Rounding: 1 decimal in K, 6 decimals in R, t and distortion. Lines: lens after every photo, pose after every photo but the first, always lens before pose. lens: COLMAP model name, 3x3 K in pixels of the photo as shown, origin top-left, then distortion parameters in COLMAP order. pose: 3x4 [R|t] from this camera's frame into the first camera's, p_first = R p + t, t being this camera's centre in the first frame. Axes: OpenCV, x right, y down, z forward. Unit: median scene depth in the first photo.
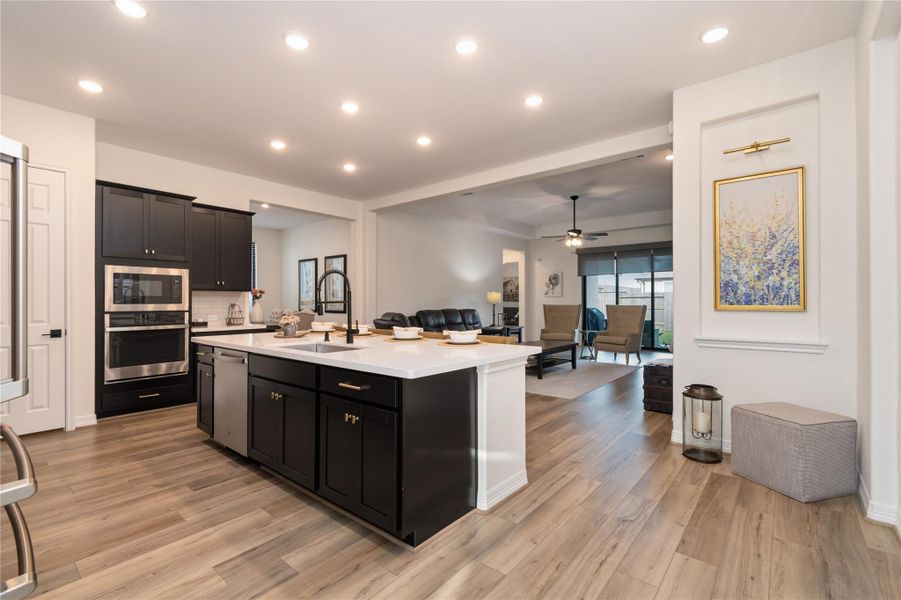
lens RADIAL K [[402.2, 0, 447.0], [0, 402.2, 298.9], [0, 0, 1]] dist [0.003394, 0.000363]
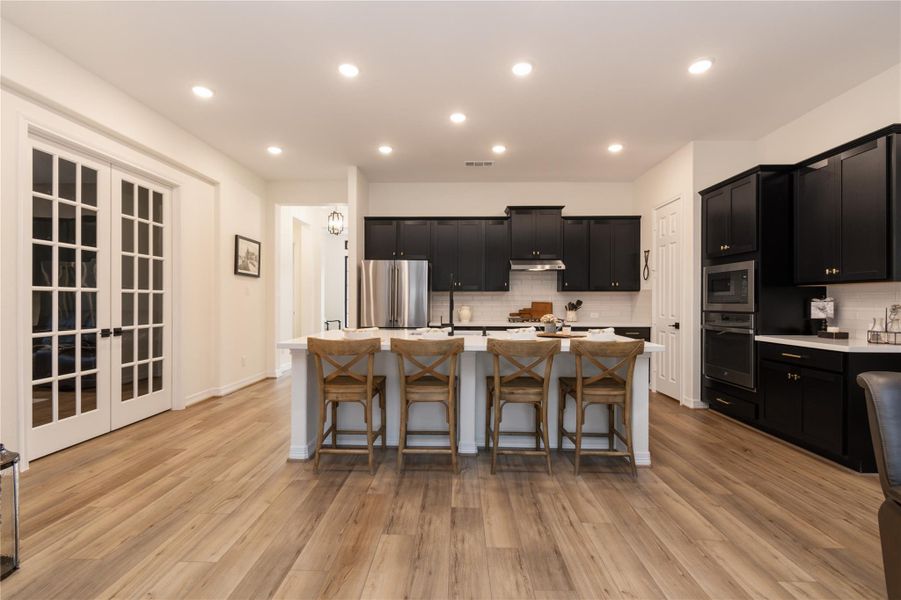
lens RADIAL K [[397.0, 0, 450.5], [0, 397.0, 300.0], [0, 0, 1]] dist [0.004156, 0.000249]
pose [[-0.777812, -0.003078, -0.628490, 0.336061], [0.001451, 0.999977, -0.006693, 0.009945], [0.628496, -0.006118, -0.777789, 1.315410]]
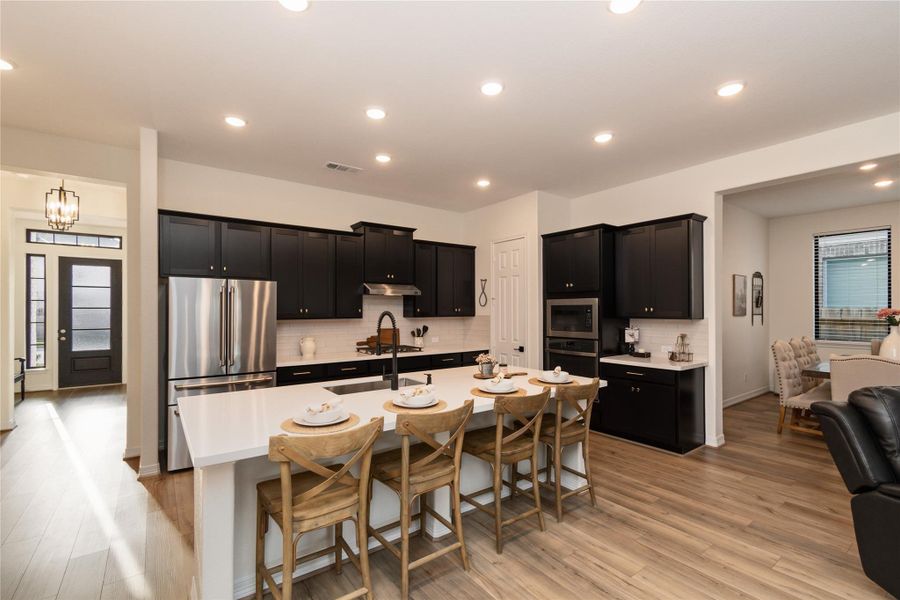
lens RADIAL K [[399.8, 0, 447.8], [0, 399.8, 307.6], [0, 0, 1]] dist [0.001360, 0.000021]
pose [[-0.231800, -0.004828, -0.972751, 0.434452], [0.008010, 0.999944, -0.006871, -0.048782], [0.972730, -0.009385, -0.231749, 0.925217]]
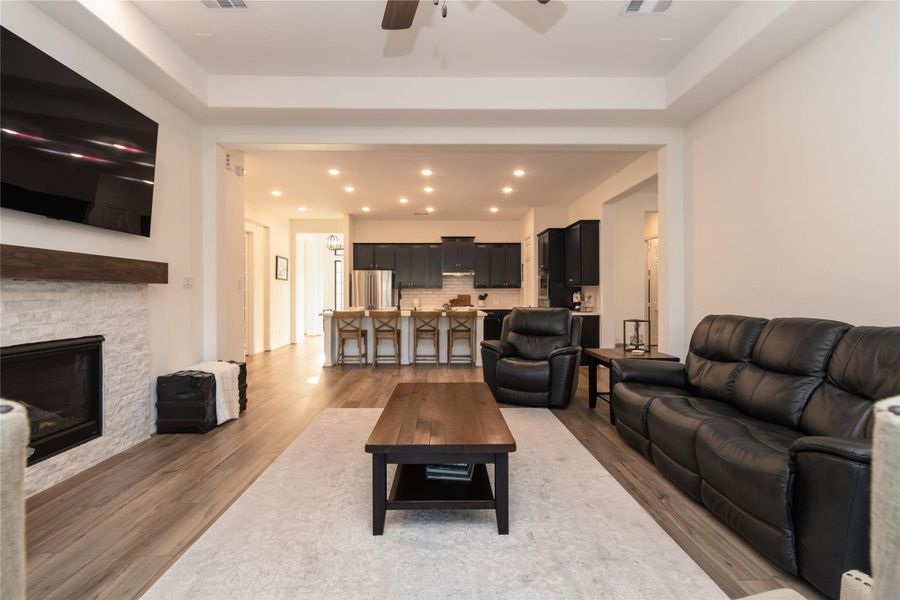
lens RADIAL K [[396.6, 0, 450.0], [0, 396.6, 300.0], [0, 0, 1]] dist [0.004156, 0.000249]
pose [[-0.749260, 0.011893, -0.662169, 0.759574], [0.006477, 0.999923, 0.010630, 0.012820], [0.662244, 0.003676, -0.749279, 2.063240]]
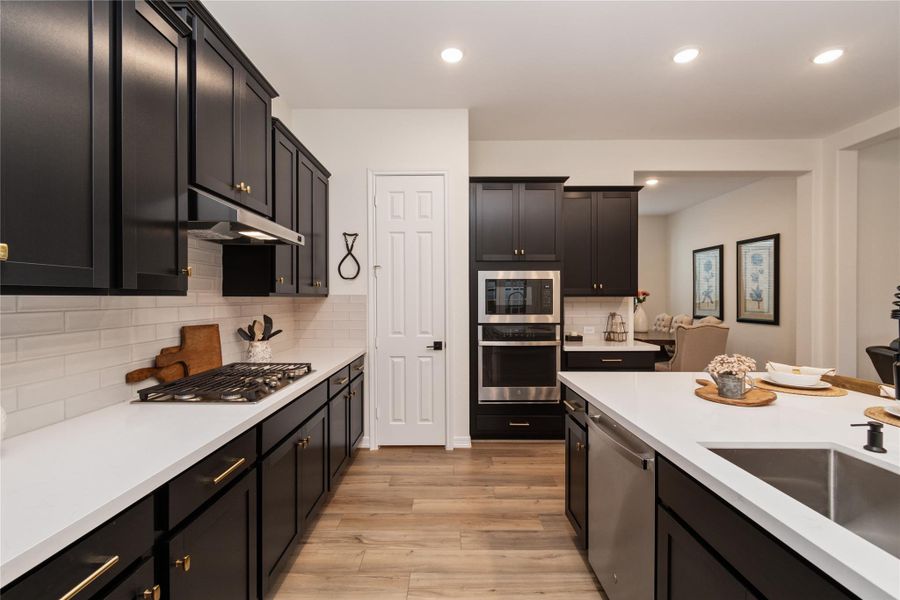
lens RADIAL K [[396.6, 0, 450.0], [0, 396.6, 300.0], [0, 0, 1]] dist [0.004156, 0.000249]
pose [[0.646113, 0.001798, -0.763239, -0.201517], [0.005907, 0.999956, 0.007355, -0.024727], [0.763219, -0.009261, 0.646074, 0.357832]]
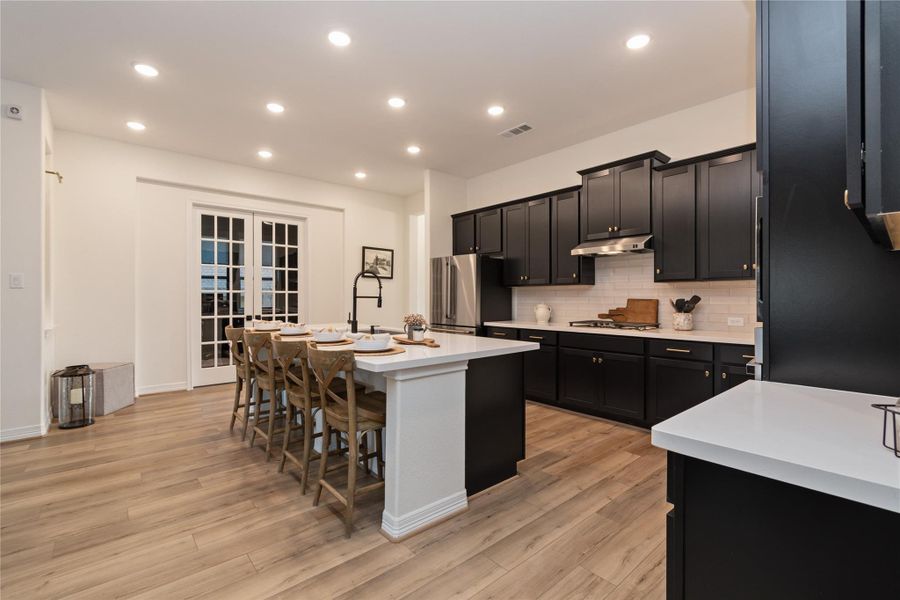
lens RADIAL K [[401.0, 0, 445.6], [0, 401.0, 296.0], [0, 0, 1]] dist [0.010571, 0.000146]
pose [[-0.987186, 0.001384, 0.159569, -0.474433], [-0.000510, 0.999930, -0.011828, 0.013007], [-0.159575, -0.011758, -0.987116, 1.451342]]
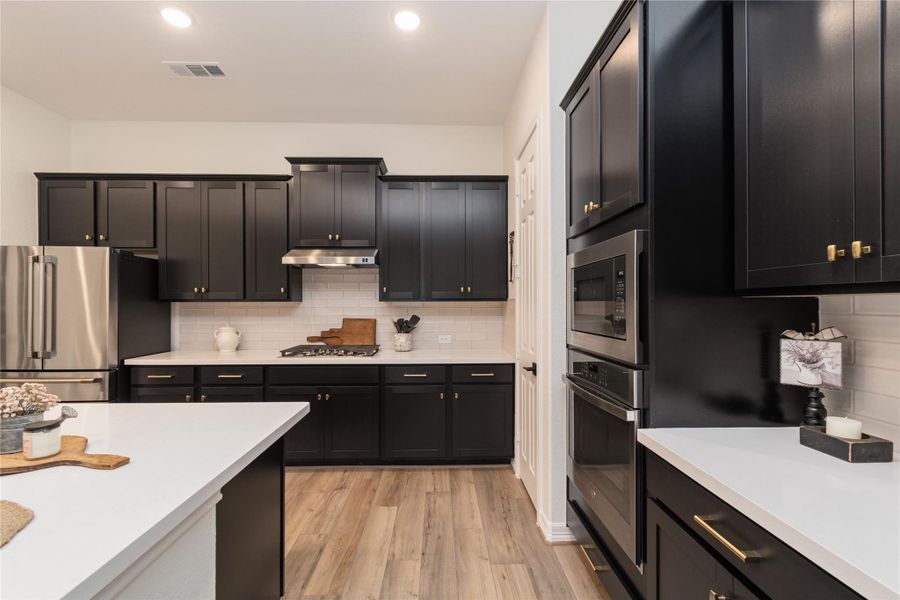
lens RADIAL K [[400.6, 0, 448.9], [0, 400.6, 303.3], [0, 0, 1]] dist [0.004567, 0.000418]
pose [[-0.749015, 0.000684, -0.662552, -0.357824], [0.005902, 0.999967, -0.005639, -0.017815], [0.662526, -0.008134, -0.748994, 1.207263]]
